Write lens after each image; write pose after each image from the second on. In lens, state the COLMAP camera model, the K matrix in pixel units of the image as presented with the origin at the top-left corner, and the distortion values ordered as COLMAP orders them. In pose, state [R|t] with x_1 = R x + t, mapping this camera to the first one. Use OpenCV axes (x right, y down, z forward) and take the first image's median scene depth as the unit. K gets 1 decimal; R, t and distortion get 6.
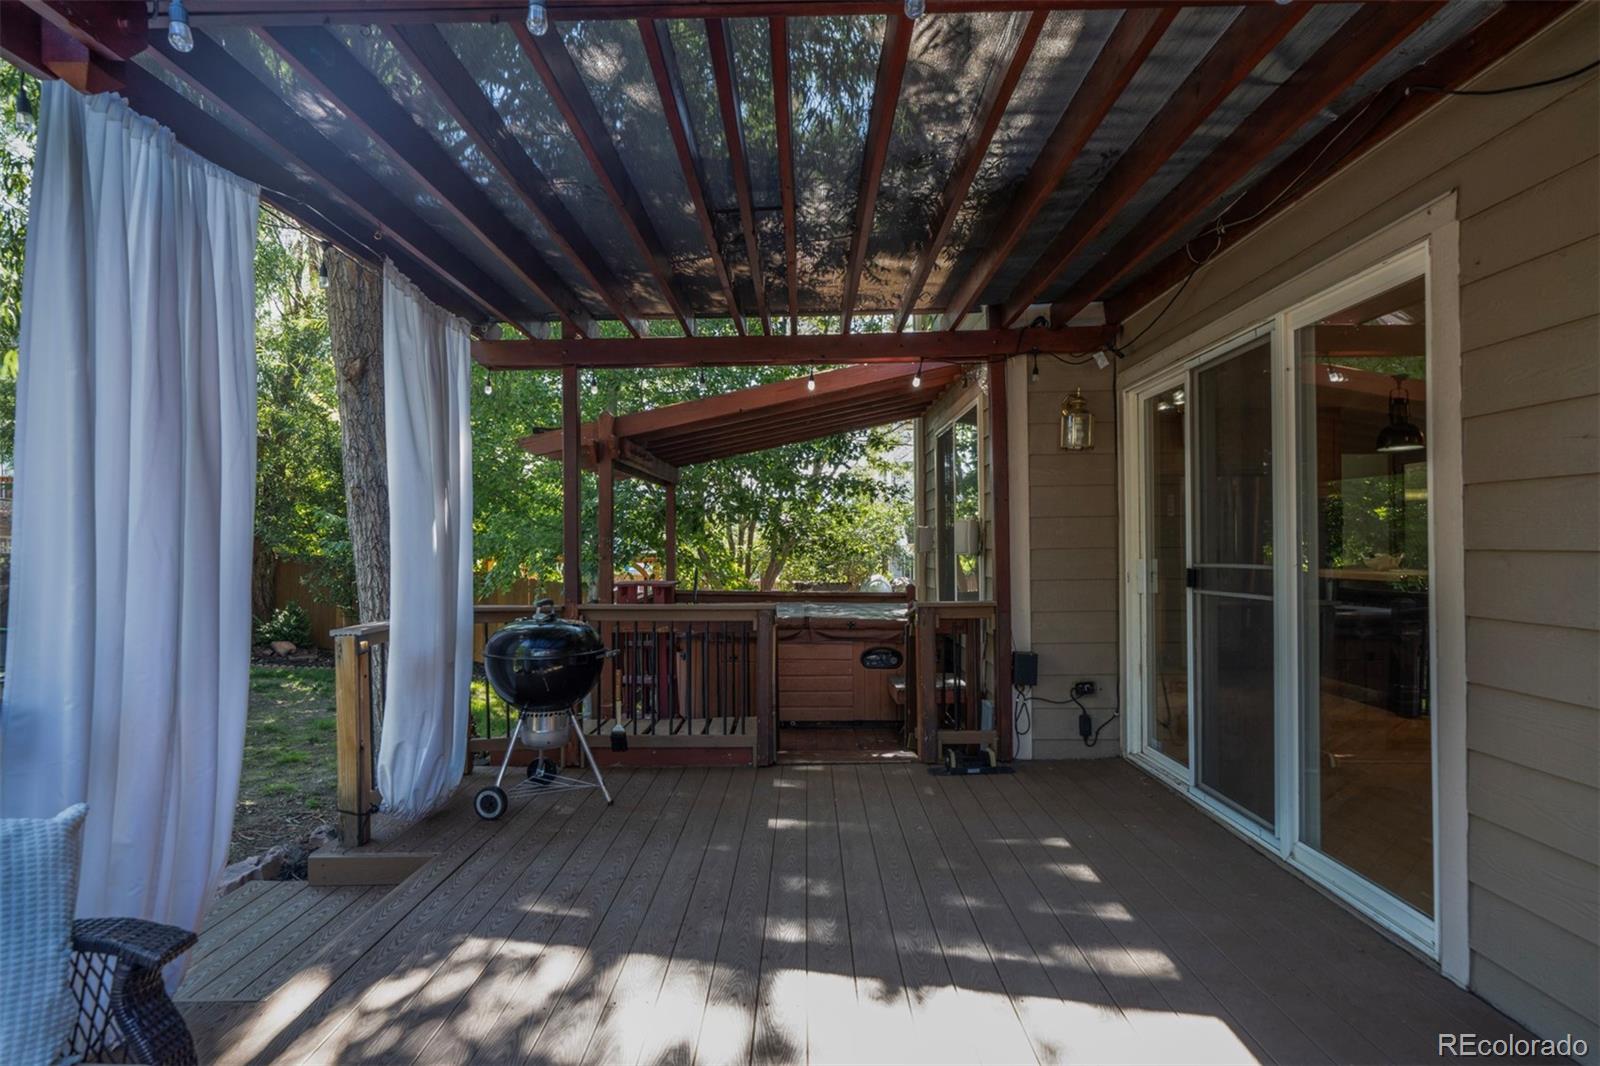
lens RADIAL K [[831.6, 0, 800.0], [0, 831.6, 533.0], [0, 0, 1]] dist [-0.000075, -0.000014]
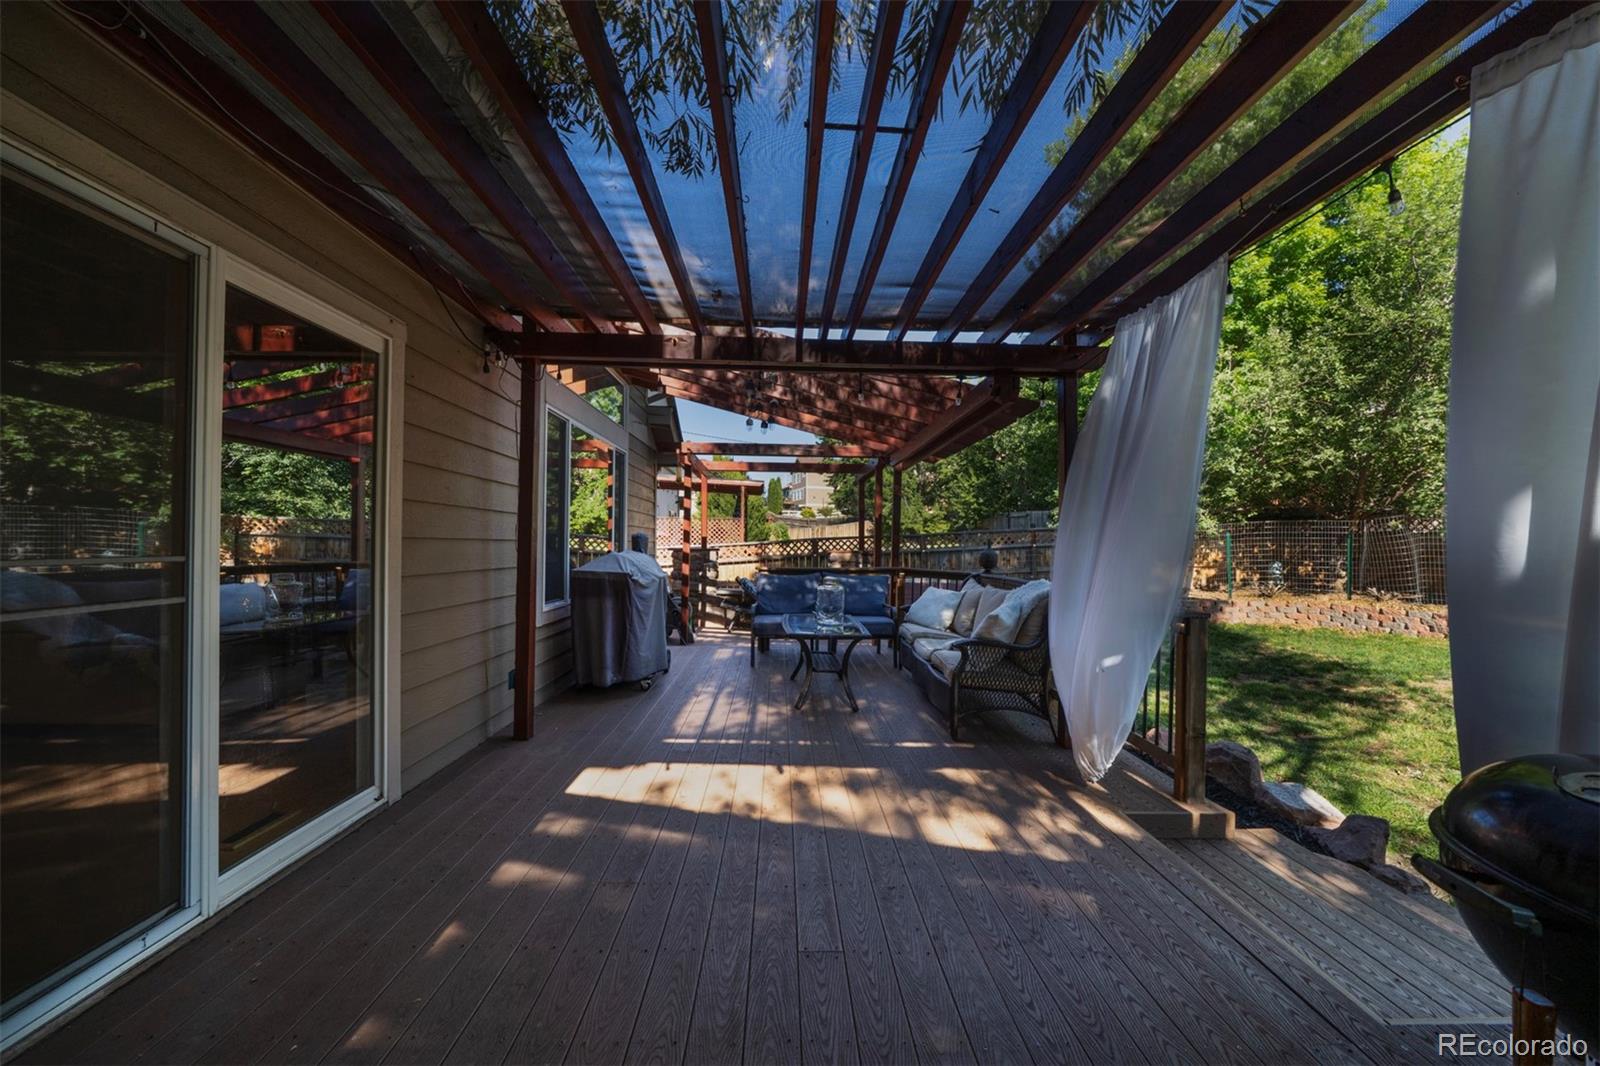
lens RADIAL K [[527.5, 0, 800.0], [0, 527.5, 533.0], [0, 0, 1]] dist [0.000156, 0.000013]
pose [[-0.999164, -0.008591, -0.039958, 0.029619], [-0.007311, 0.999458, -0.032086, 0.031080], [0.040212, -0.031767, -0.998686, 1.739479]]
